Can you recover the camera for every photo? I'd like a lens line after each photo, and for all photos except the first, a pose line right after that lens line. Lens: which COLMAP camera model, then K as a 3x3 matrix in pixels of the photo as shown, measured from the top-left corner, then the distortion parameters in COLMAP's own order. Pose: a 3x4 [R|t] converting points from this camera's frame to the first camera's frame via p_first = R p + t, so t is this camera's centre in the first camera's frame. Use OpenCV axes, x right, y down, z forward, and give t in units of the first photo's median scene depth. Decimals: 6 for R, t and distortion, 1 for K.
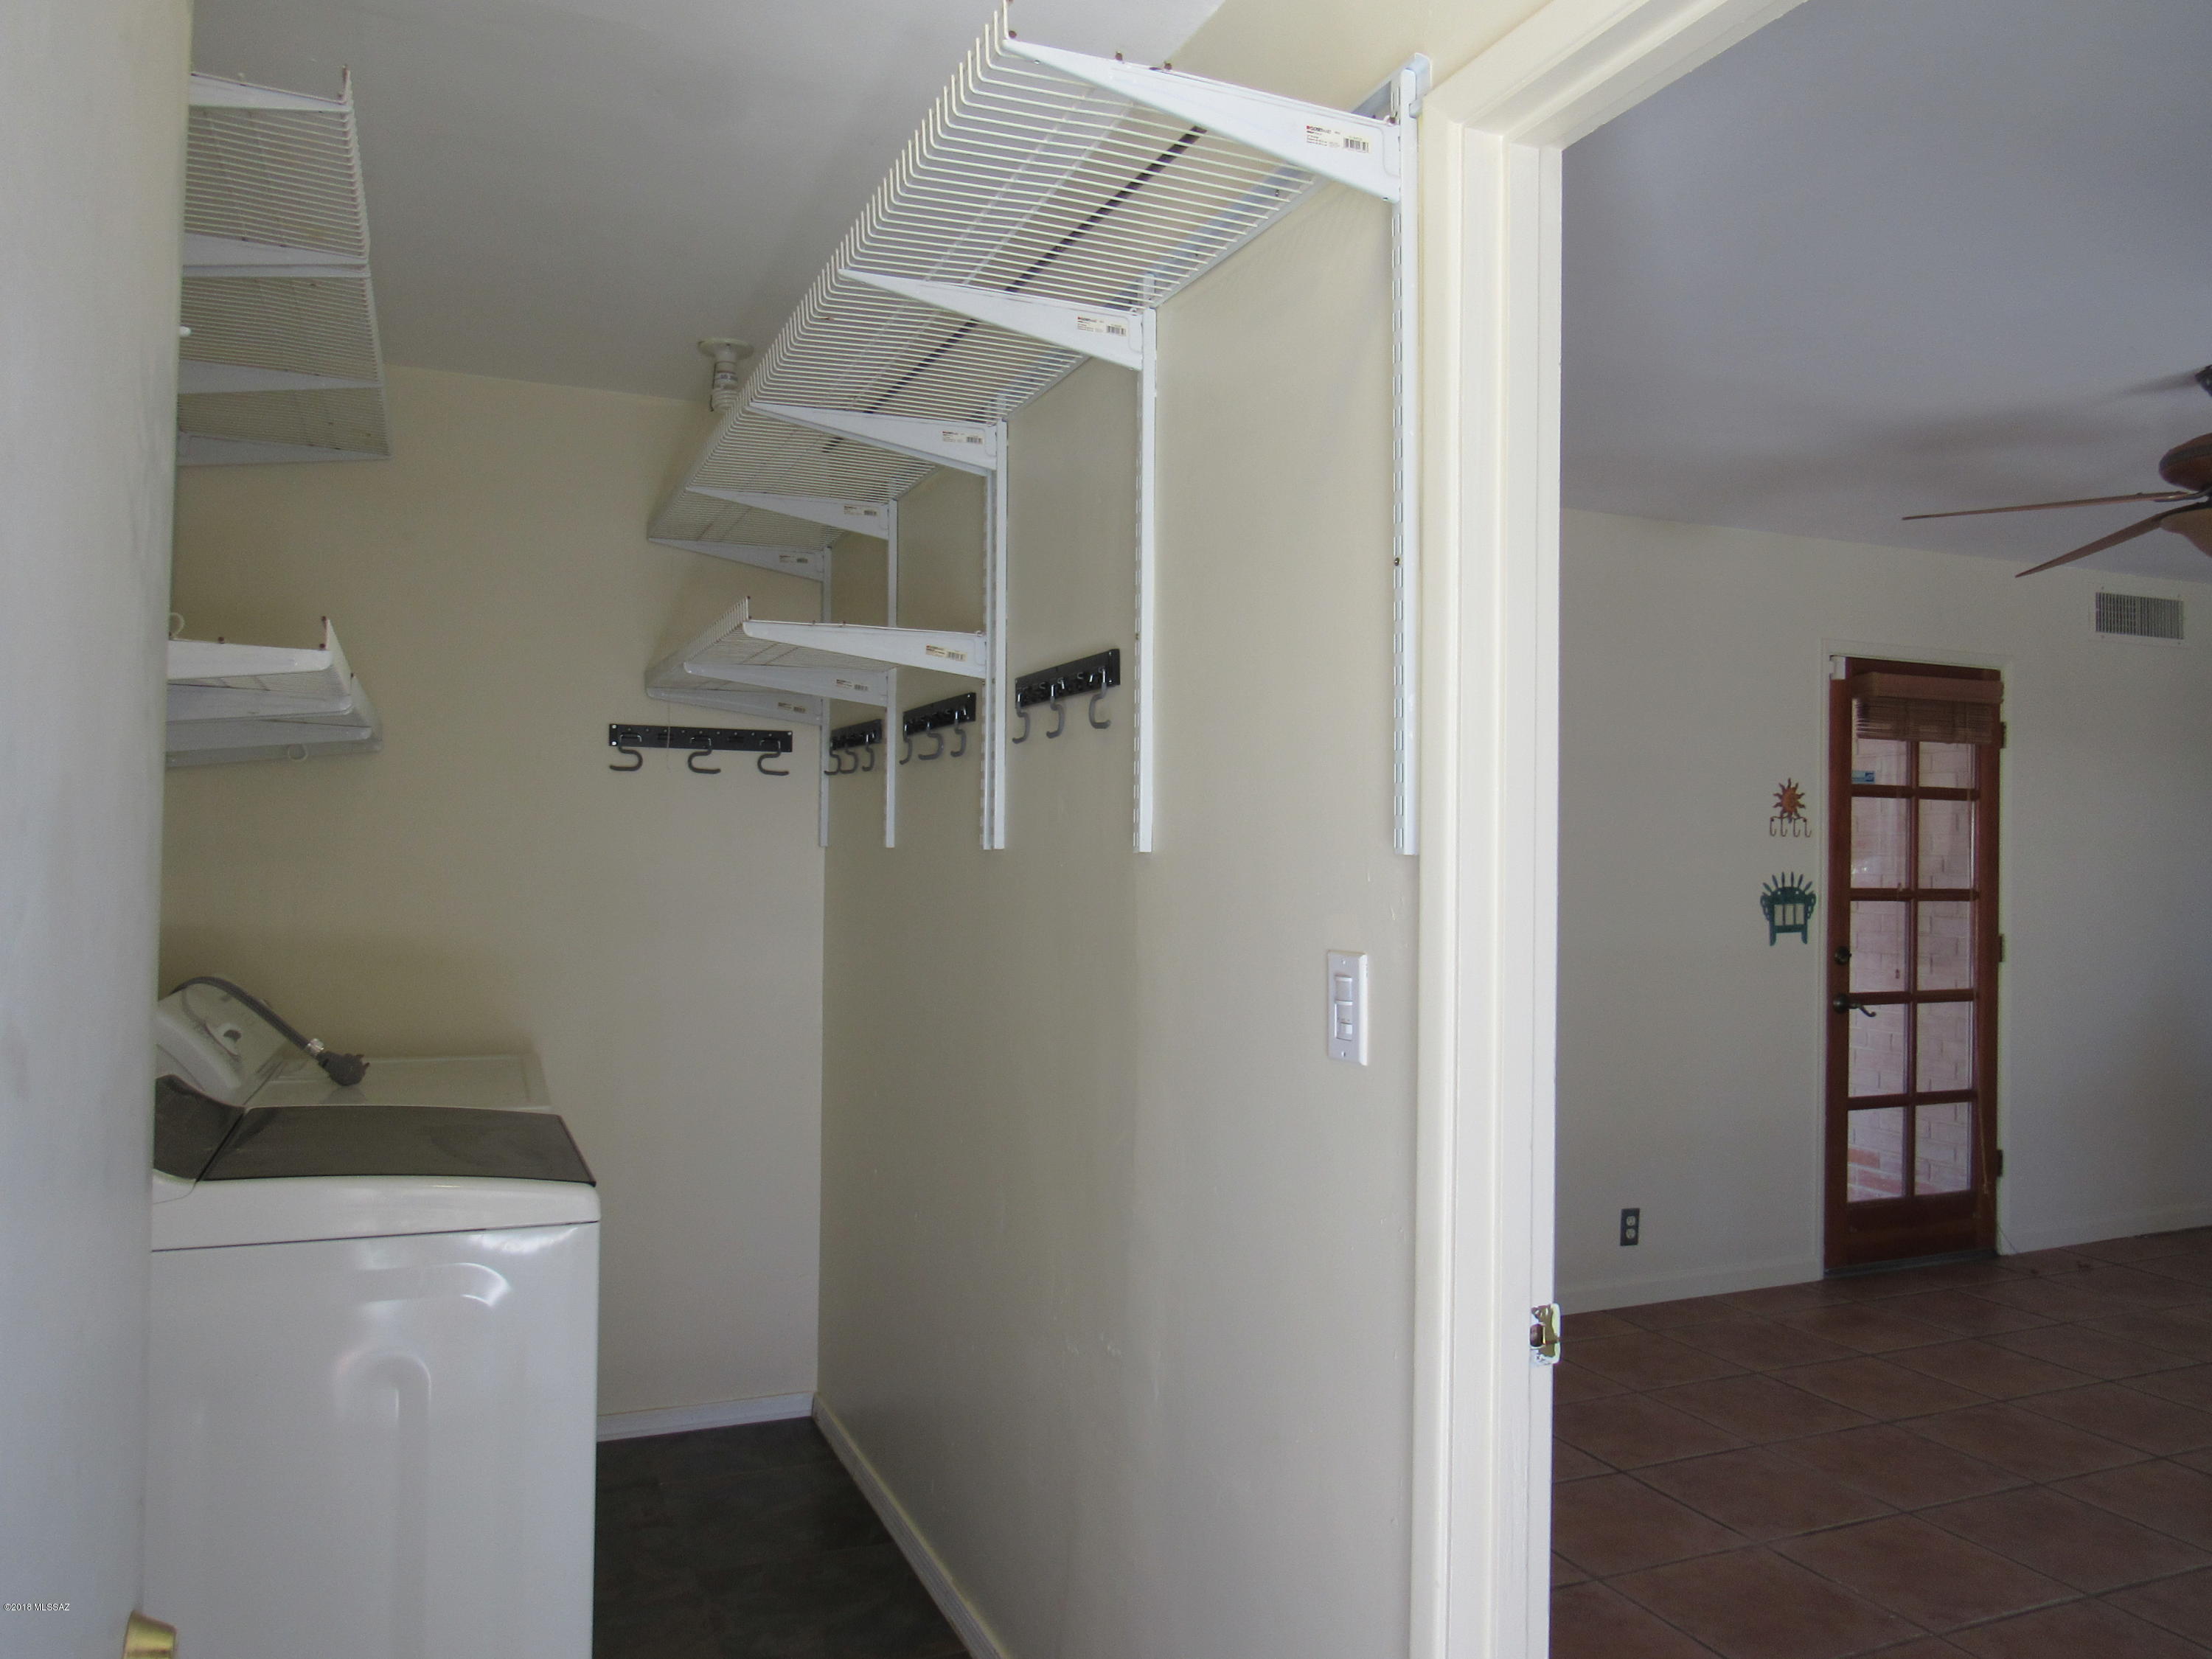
lens RADIAL K [[1572.6, 0, 1095.4], [0, 1572.6, 834.8], [0, 0, 1]] dist [-0.021638, 0.006421]
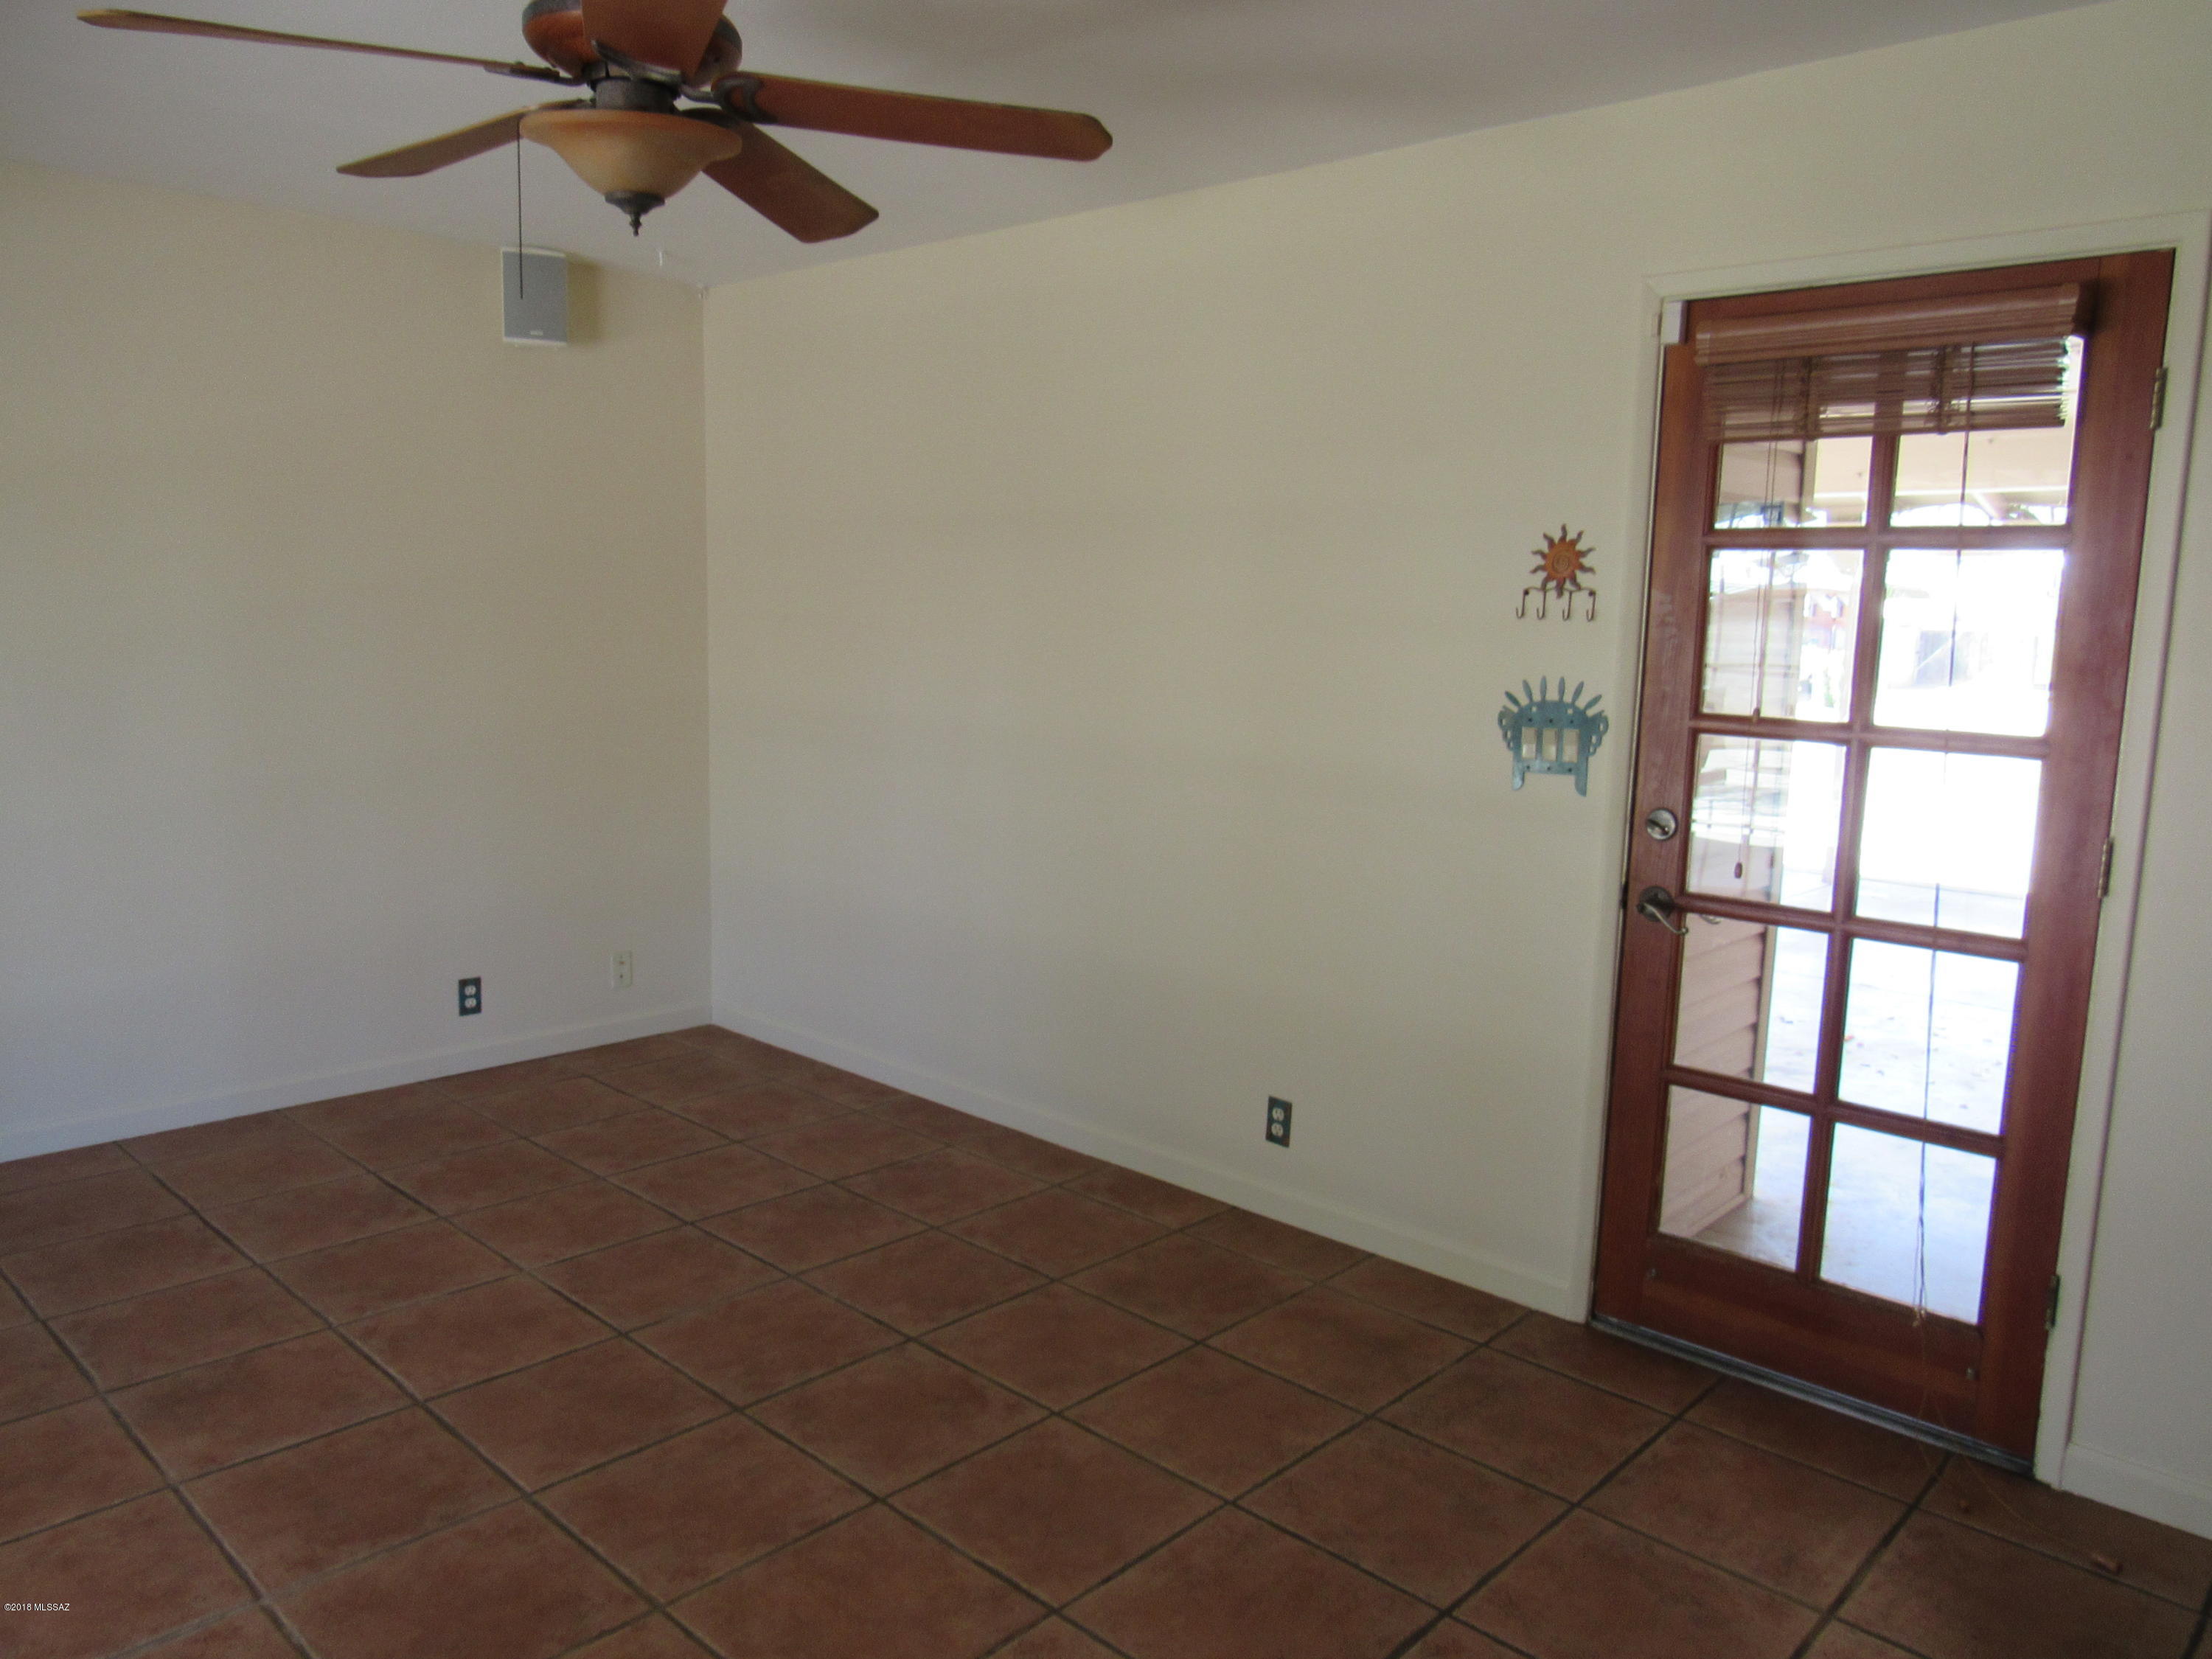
lens RADIAL K [[1572.6, 0, 1099.2], [0, 1572.6, 833.7], [0, 0, 1]] dist [-0.021638, 0.006421]
pose [[0.406569, 0.130235, -0.904290, 0.942237], [-0.005153, 0.990099, 0.140276, -0.001240], [0.913606, -0.052372, 0.403214, 0.578132]]
